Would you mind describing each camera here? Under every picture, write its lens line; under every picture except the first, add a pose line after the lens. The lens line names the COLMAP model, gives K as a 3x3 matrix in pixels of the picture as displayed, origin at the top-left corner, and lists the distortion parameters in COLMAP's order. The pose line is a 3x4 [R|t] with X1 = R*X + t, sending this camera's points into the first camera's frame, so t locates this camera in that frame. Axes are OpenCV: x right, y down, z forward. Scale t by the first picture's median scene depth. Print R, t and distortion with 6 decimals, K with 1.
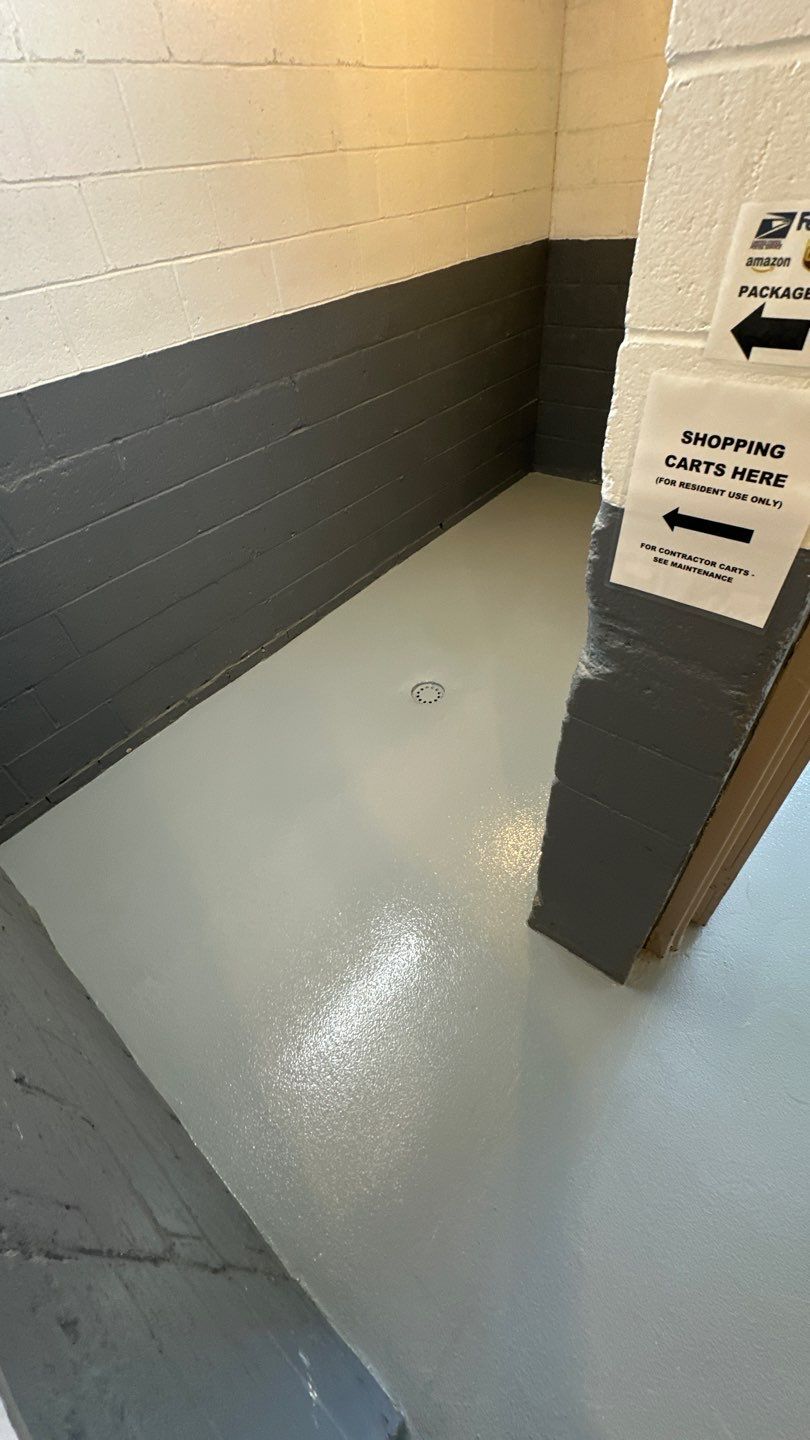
lens RADIAL K [[574.3, 0, 403.0], [0, 574.3, 720.0], [0, 0, 1]] dist [-0.002488, 0.000451]
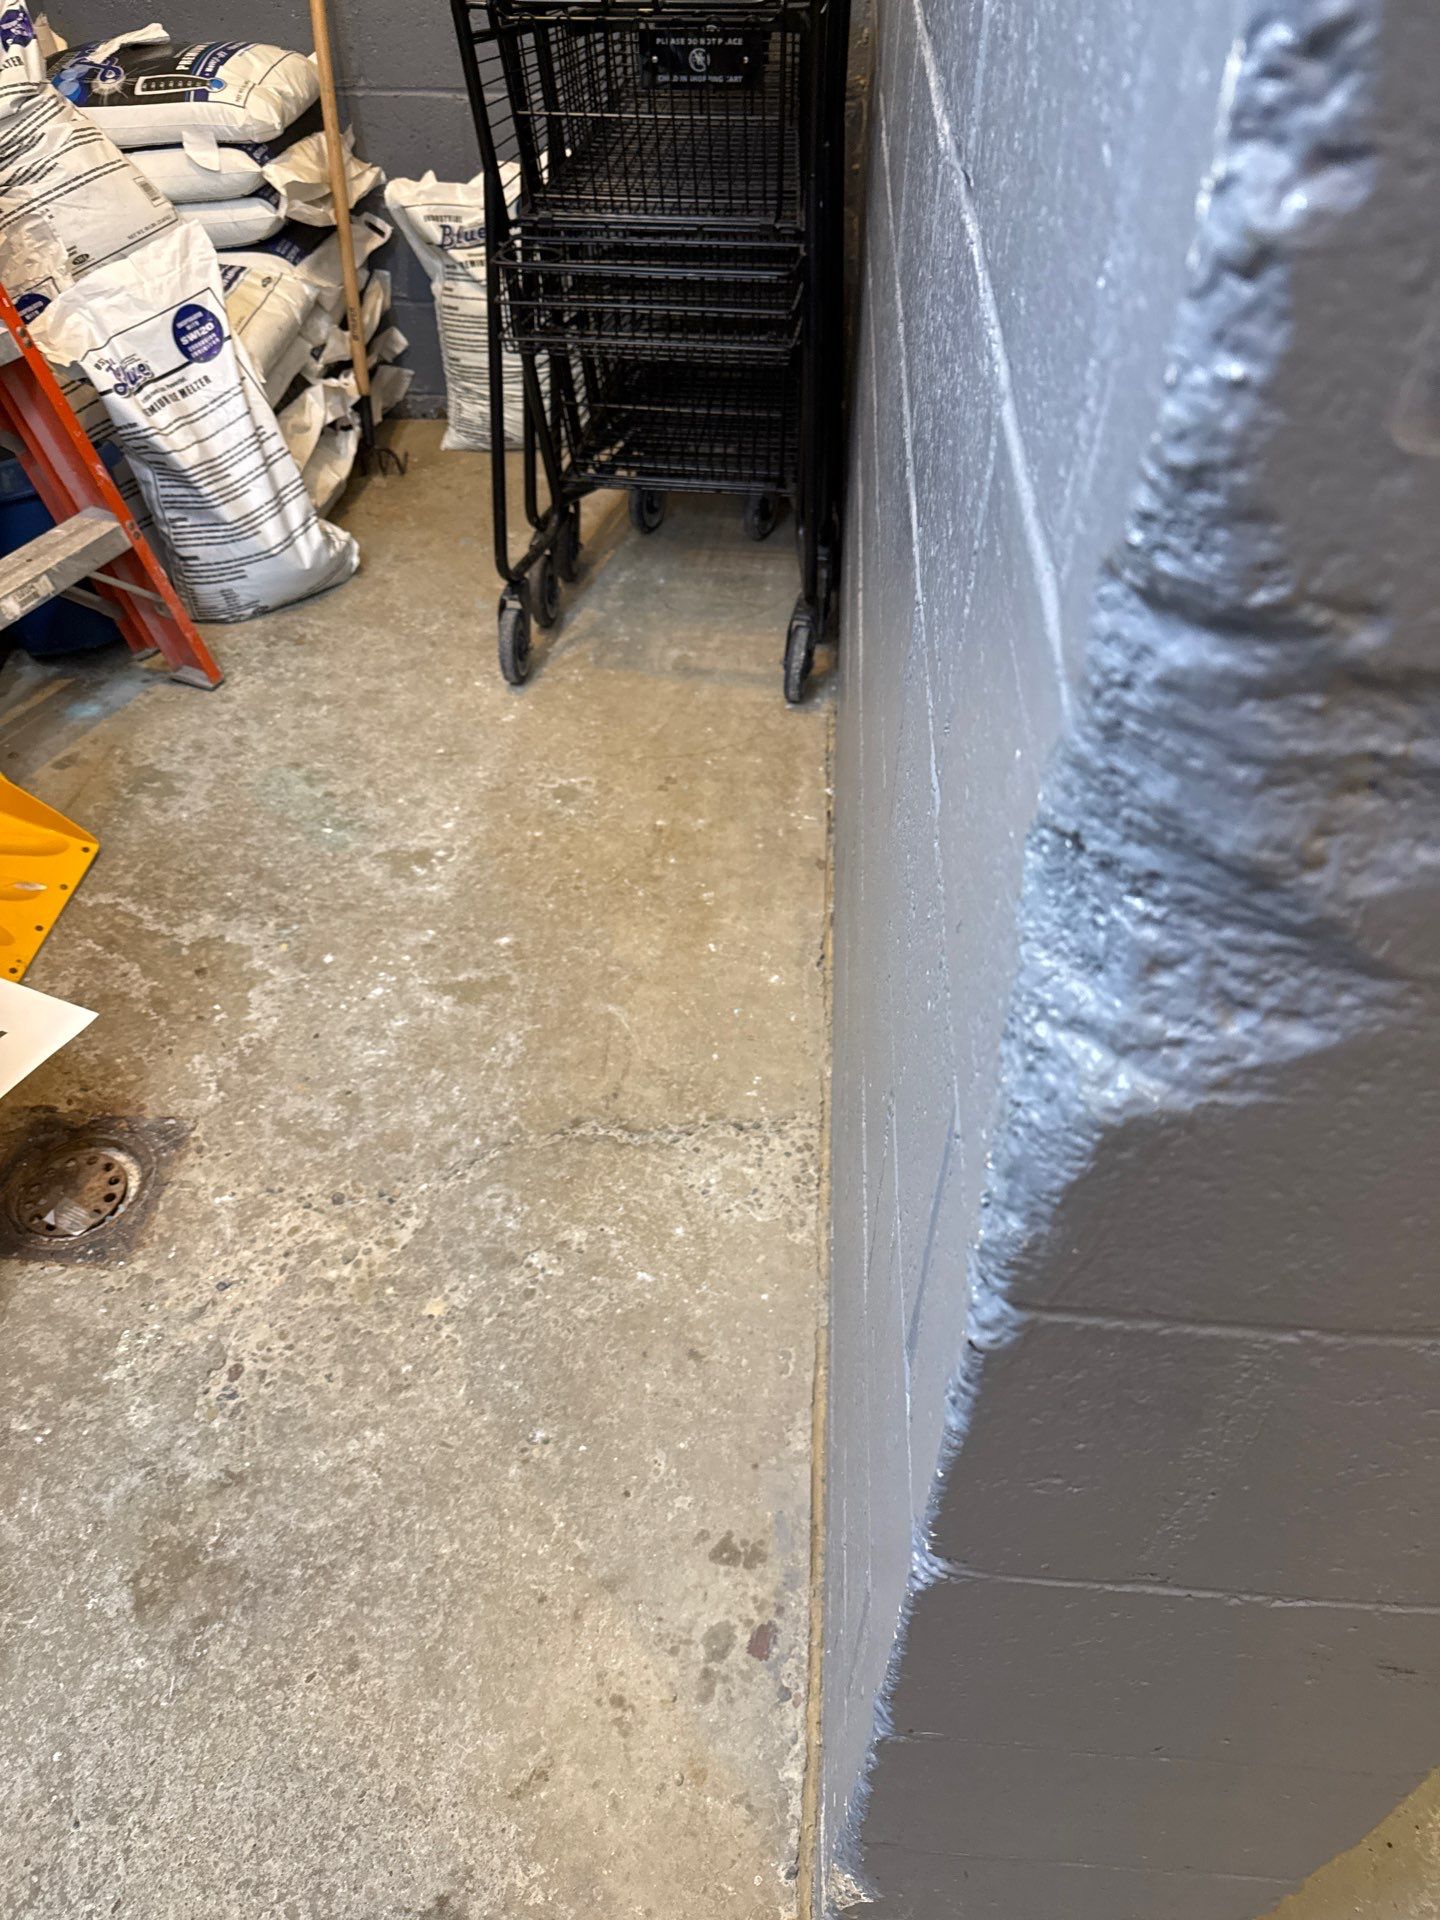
lens RADIAL K [[1369.6, 0, 713.6], [0, 1369.6, 967.0], [0, 0, 1]] dist [0.099803, -0.160331]
pose [[0.816295, -0.335124, 0.470483, 0.059809], [0.353468, 0.933999, 0.052013, -0.173068], [-0.456862, 0.123843, 0.880875, 0.721615]]
